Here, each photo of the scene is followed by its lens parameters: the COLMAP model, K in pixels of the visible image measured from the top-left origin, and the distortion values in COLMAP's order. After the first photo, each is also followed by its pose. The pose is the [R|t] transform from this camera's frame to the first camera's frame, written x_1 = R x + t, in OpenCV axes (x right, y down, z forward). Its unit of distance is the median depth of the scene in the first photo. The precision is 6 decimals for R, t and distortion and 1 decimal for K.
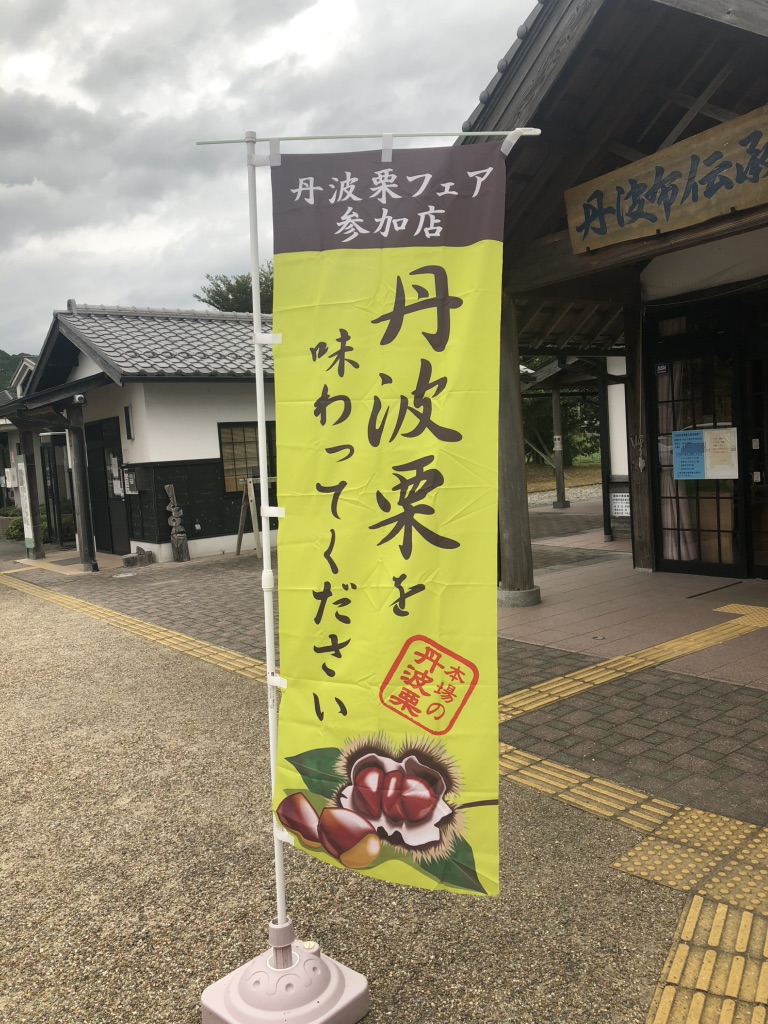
lens RADIAL K [[837.7, 0, 384.0], [0, 837.7, 512.0], [0, 0, 1]] dist [0.014256, -0.008518]
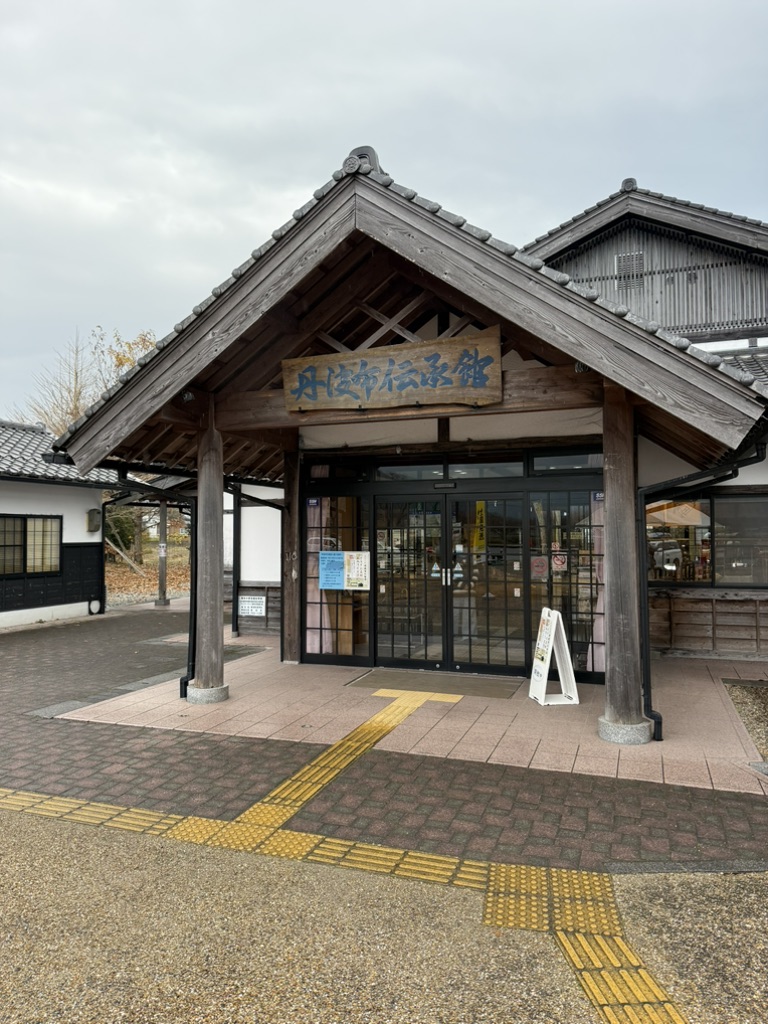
lens RADIAL K [[704.4, 0, 384.0], [0, 704.4, 512.0], [0, 0, 1]] dist [0.173110, -0.348974]
pose [[0.832696, 0.082731, 0.547515, -0.236759], [-0.012508, 0.991334, -0.130769, -0.021292], [-0.553589, 0.102042, 0.826515, 0.065028]]
